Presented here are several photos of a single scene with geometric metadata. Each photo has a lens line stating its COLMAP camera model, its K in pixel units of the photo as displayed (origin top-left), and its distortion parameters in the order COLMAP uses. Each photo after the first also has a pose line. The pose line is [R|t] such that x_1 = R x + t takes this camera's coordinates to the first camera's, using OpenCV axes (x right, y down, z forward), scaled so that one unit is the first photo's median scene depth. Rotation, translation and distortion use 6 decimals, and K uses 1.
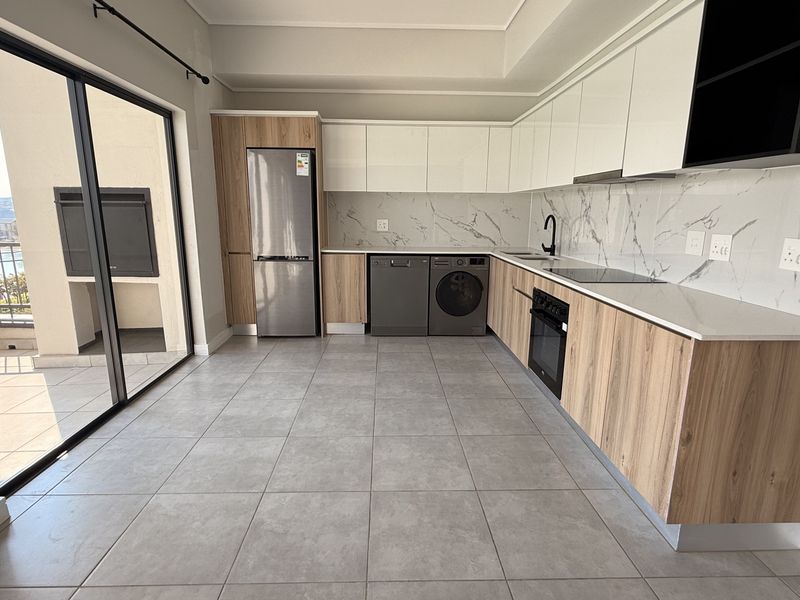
lens RADIAL K [[424.3, 0, 396.3], [0, 424.3, 299.5], [0, 0, 1]] dist [0.001063, -0.000252]
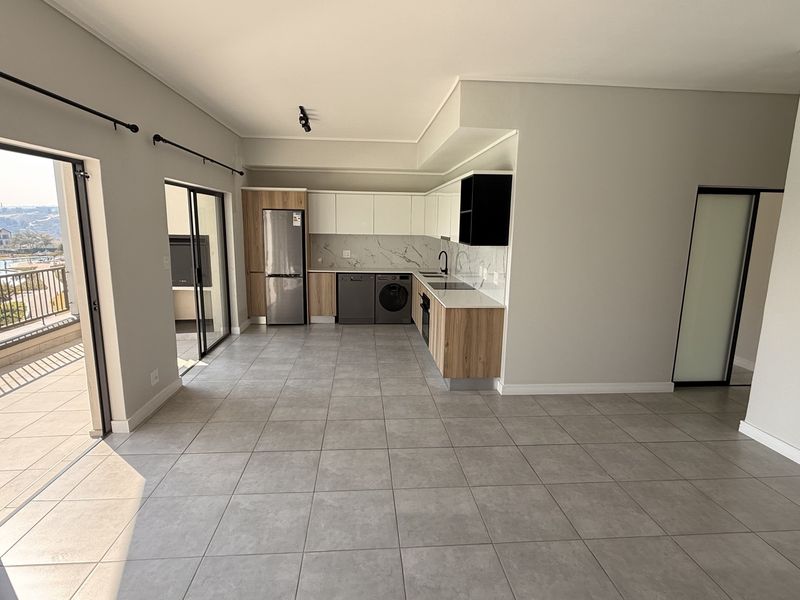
lens RADIAL K [[424.3, 0, 396.3], [0, 424.3, 299.5], [0, 0, 1]] dist [0.001063, -0.000252]
pose [[0.998569, -0.000885, 0.053466, 0.080225], [0.002318, 0.999640, -0.026737, 0.041464], [-0.053423, 0.026822, 0.998212, -0.682668]]
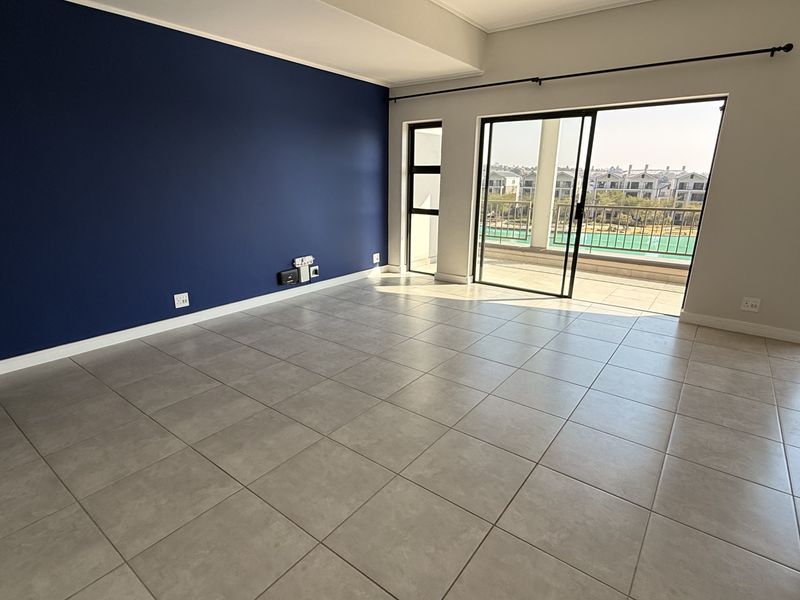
lens RADIAL K [[424.3, 0, 396.3], [0, 424.3, 299.5], [0, 0, 1]] dist [0.001063, -0.000252]
pose [[-0.629282, 0.204703, -0.749734, 0.836839], [-0.171783, 0.904192, 0.391059, -0.062456], [0.757954, 0.374878, -0.533827, 0.219867]]
